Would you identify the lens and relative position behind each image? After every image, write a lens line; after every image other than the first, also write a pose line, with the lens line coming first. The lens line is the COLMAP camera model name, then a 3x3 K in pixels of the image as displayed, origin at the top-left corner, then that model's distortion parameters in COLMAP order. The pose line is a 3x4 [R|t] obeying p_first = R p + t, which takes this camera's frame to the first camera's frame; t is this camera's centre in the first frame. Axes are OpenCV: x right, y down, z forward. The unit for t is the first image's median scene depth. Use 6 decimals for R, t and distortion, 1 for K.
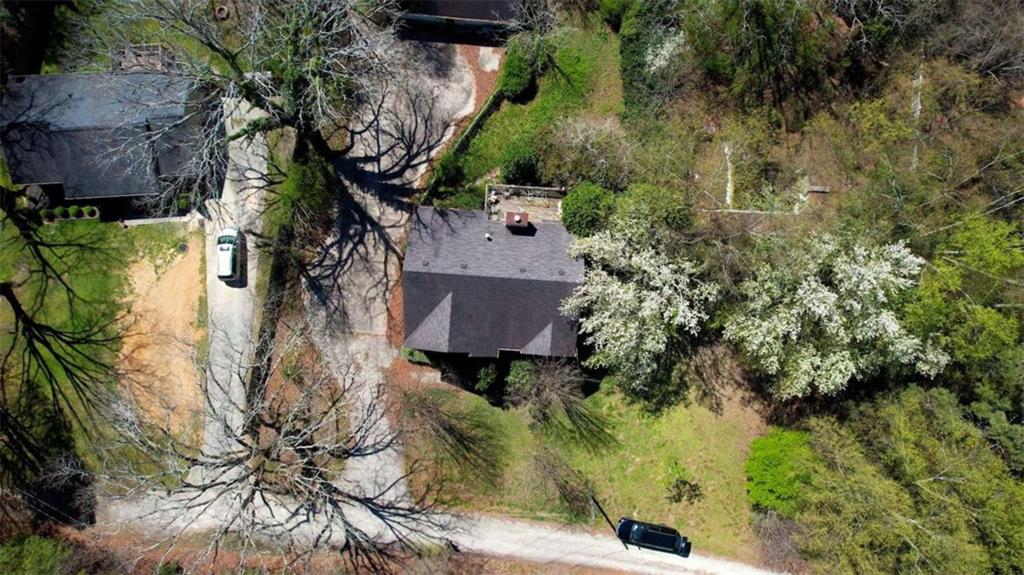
lens RADIAL K [[656.5, 0, 513.3], [0, 656.5, 293.5], [0, 0, 1]] dist [-0.079488, 0.061744]
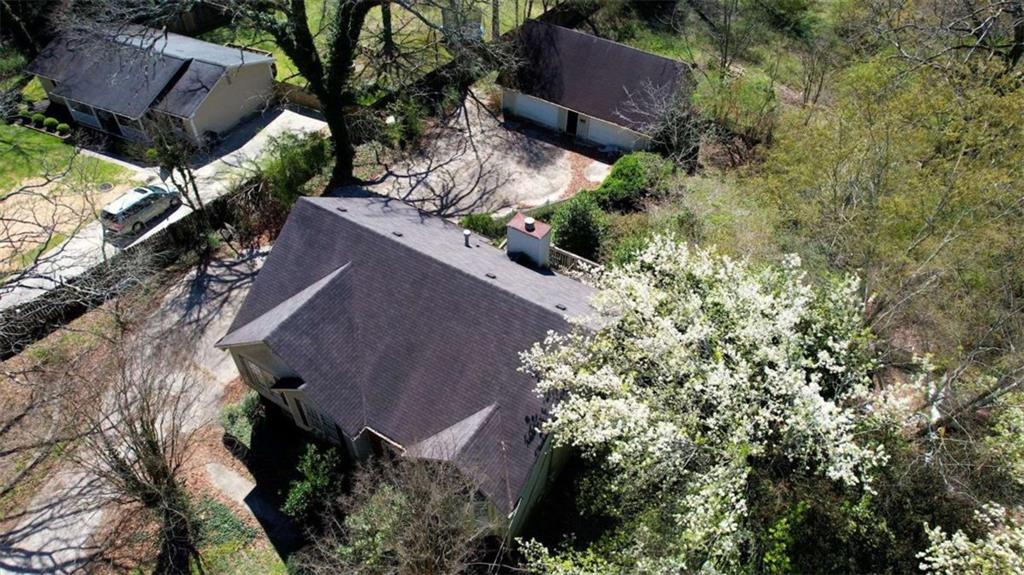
lens RADIAL K [[656.5, 0, 513.3], [0, 656.5, 293.5], [0, 0, 1]] dist [-0.079488, 0.061744]
pose [[0.886494, 0.334228, -0.320030, 0.163639], [-0.462523, 0.661165, -0.590705, 0.221027], [0.014162, 0.671678, 0.740708, 0.551751]]
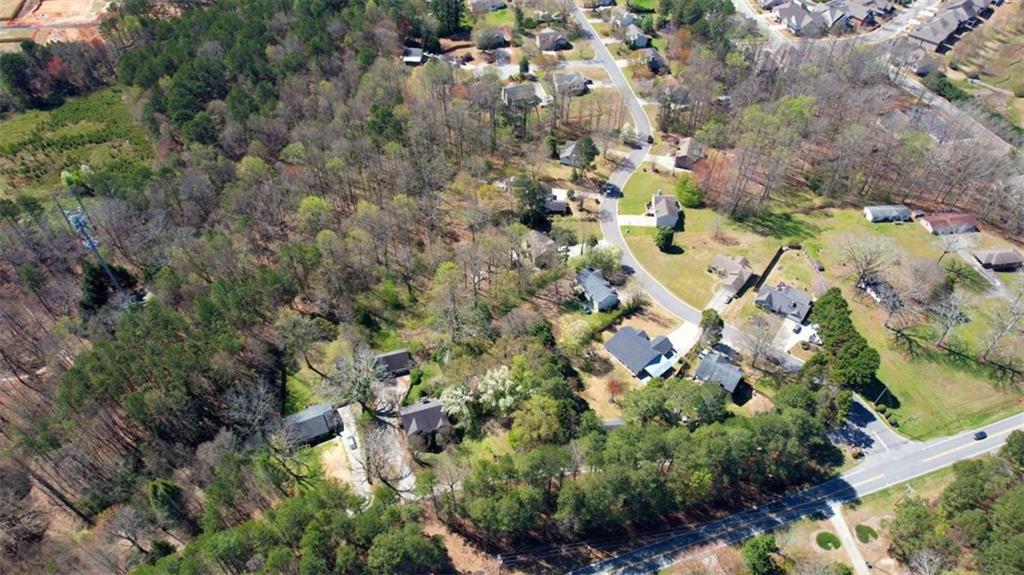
lens RADIAL K [[656.5, 0, 513.3], [0, 656.5, 293.5], [0, 0, 1]] dist [-0.079488, 0.061744]
pose [[0.926945, -0.276371, 0.253756, -0.292253], [0.375120, 0.696330, -0.611891, 1.860265], [-0.007589, 0.662378, 0.749131, -2.174171]]
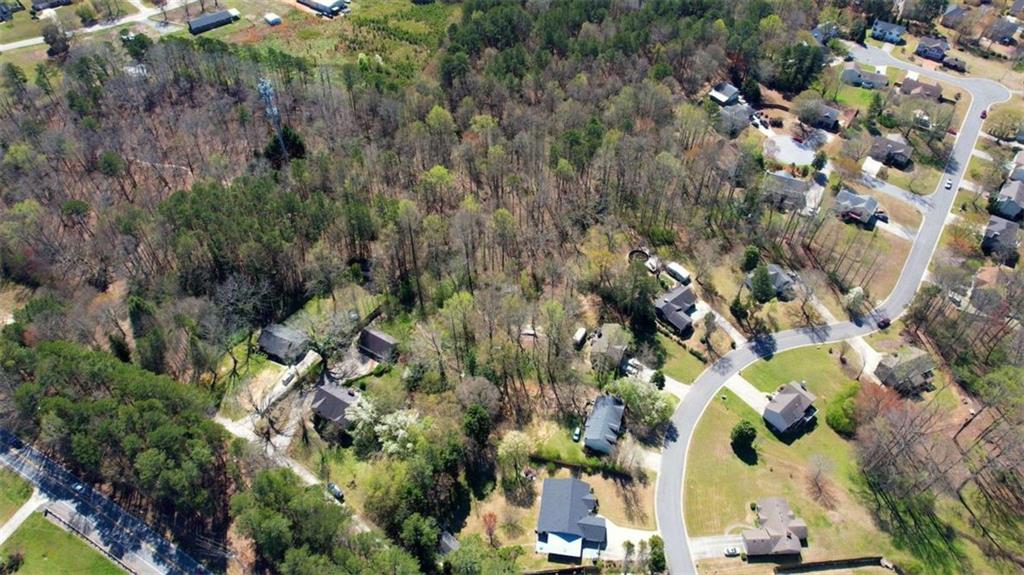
lens RADIAL K [[656.5, 0, 513.3], [0, 656.5, 293.5], [0, 0, 1]] dist [-0.079488, 0.061744]
pose [[0.897752, 0.326696, -0.295483, 1.671899], [-0.440124, 0.692958, -0.571052, 1.167521], [0.018197, 0.642712, 0.765892, -2.153566]]
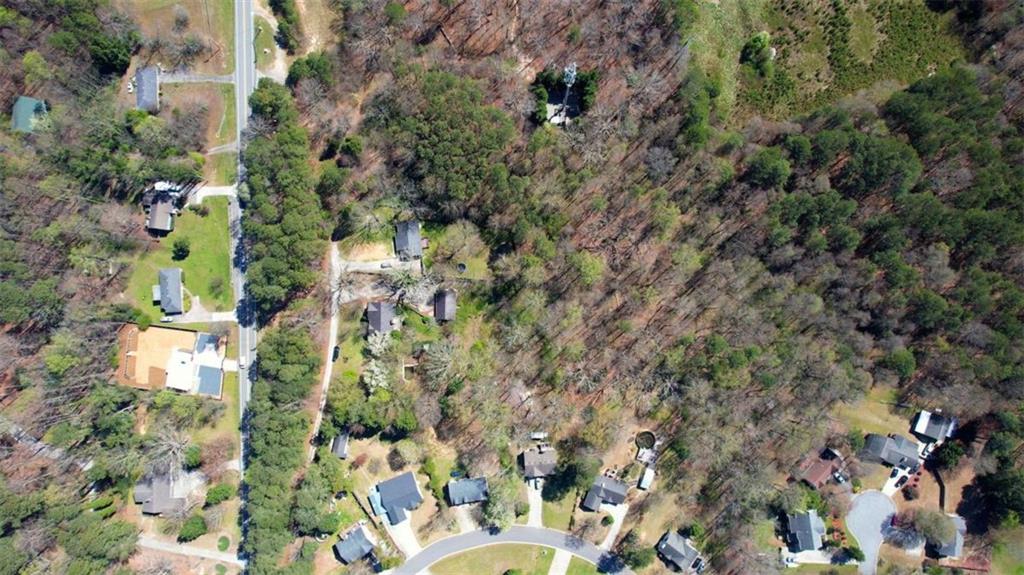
lens RADIAL K [[656.5, 0, 513.3], [0, 656.5, 293.5], [0, 0, 1]] dist [-0.079488, 0.061744]
pose [[0.068687, 0.996115, -0.055100, 0.126492], [-0.996960, 0.070571, 0.033012, -1.169191], [0.036772, 0.052665, 0.997935, -3.939562]]
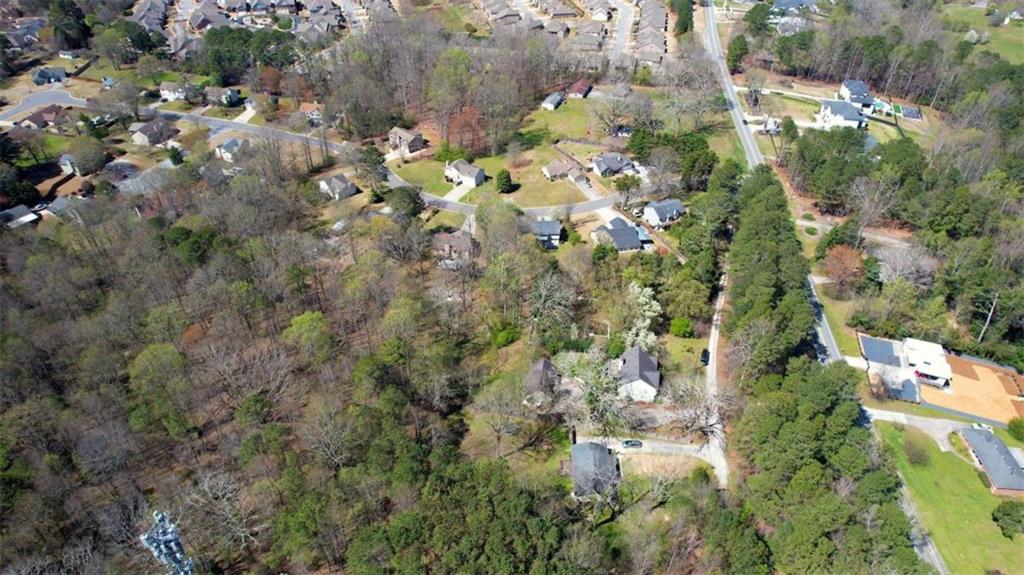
lens RADIAL K [[656.5, 0, 513.3], [0, 656.5, 293.5], [0, 0, 1]] dist [-0.079488, 0.061744]
pose [[0.076900, -0.621011, 0.780020, -2.378818], [0.995575, 0.090202, -0.026337, -0.585133], [-0.054004, 0.778594, 0.625200, -1.389729]]
